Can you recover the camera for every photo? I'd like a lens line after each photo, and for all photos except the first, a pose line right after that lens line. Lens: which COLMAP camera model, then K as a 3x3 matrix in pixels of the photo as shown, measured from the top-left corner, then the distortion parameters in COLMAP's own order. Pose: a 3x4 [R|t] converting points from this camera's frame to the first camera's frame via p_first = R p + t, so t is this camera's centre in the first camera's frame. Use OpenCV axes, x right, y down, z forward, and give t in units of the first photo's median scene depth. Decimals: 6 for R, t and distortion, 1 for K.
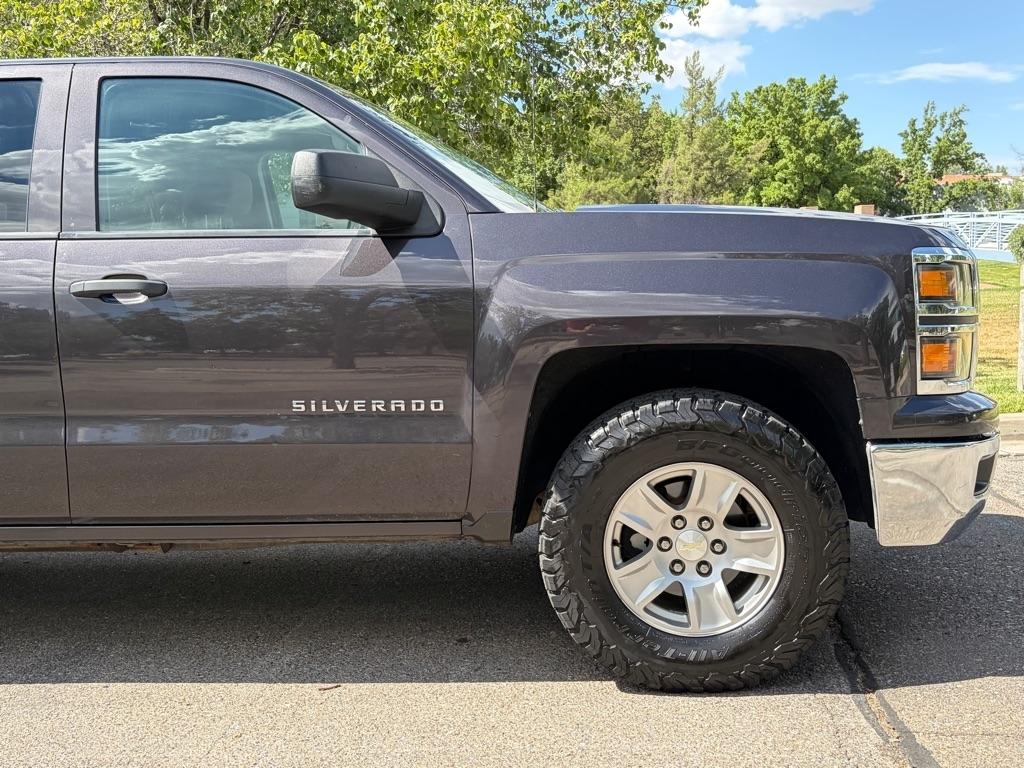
lens RADIAL K [[1033.3, 0, 512.0], [0, 1033.3, 384.0], [0, 0, 1]] dist [0.011101, -0.007236]
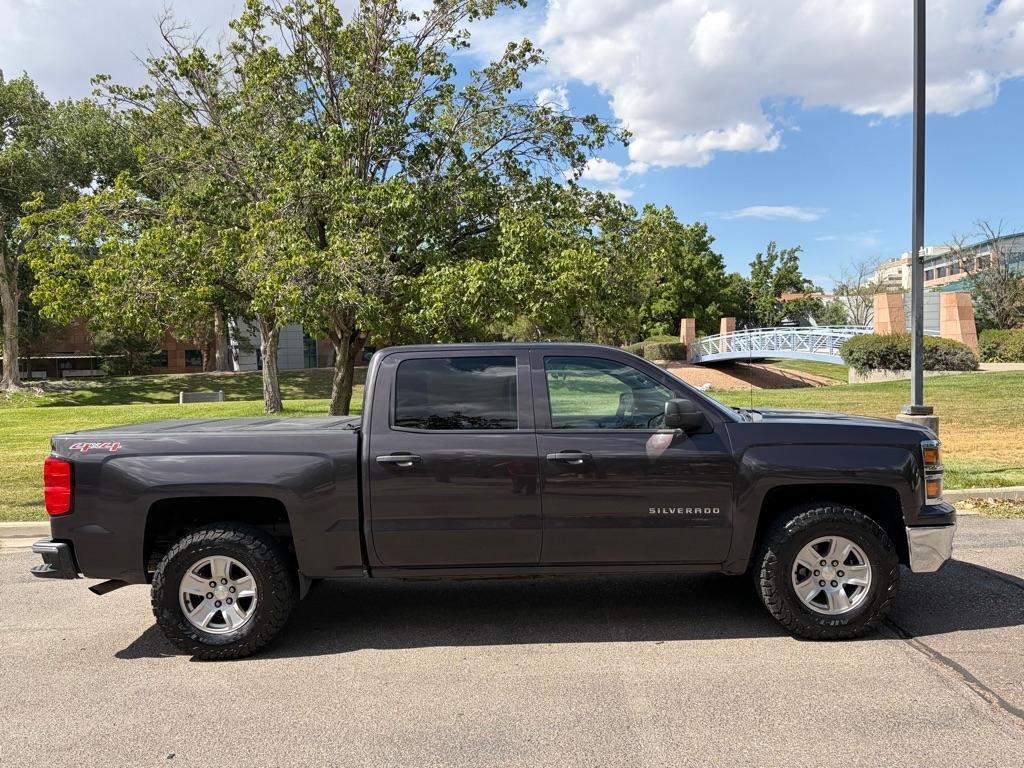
lens RADIAL K [[806.2, 0, 512.0], [0, 806.2, 384.0], [0, 0, 1]] dist [0.006106, 0.006254]
pose [[0.997440, 0.004368, 0.071379, -0.634298], [0.001420, 0.996727, -0.080832, -0.110832], [-0.071498, 0.080727, 0.994169, -0.716017]]
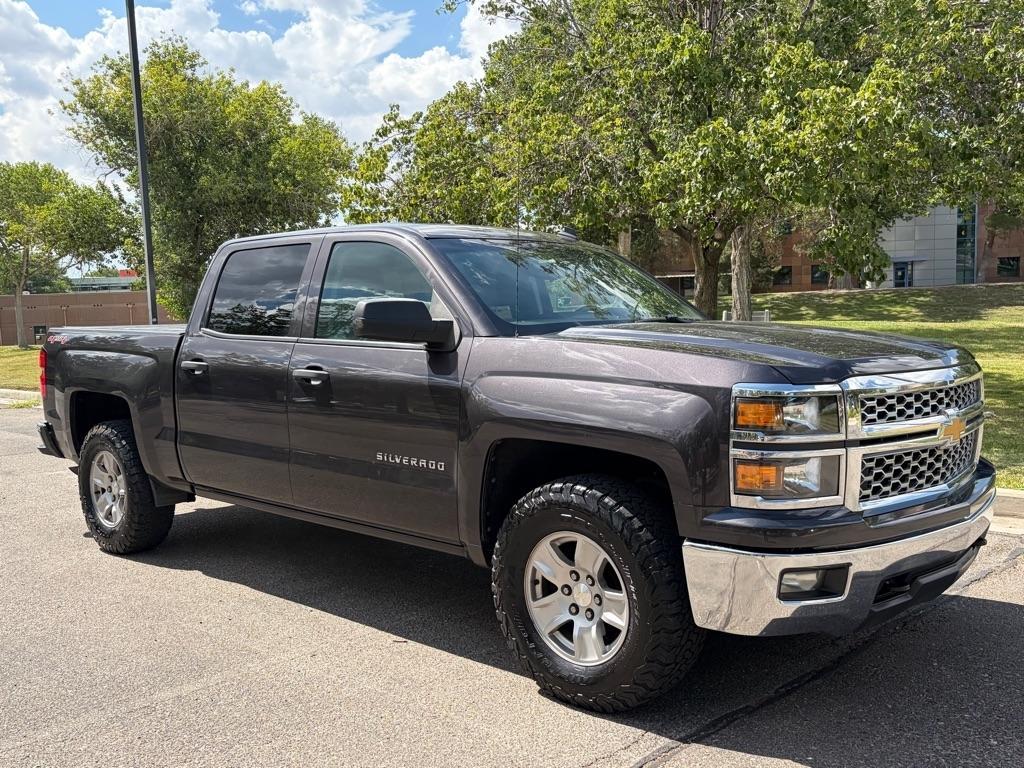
lens RADIAL K [[938.3, 0, 512.0], [0, 938.3, 384.0], [0, 0, 1]] dist [0.009090, -0.006669]
pose [[0.795421, 0.064008, -0.602668, 0.807593], [-0.061418, 0.997801, 0.024912, -0.136560], [0.602938, 0.017199, 0.797603, -0.012594]]
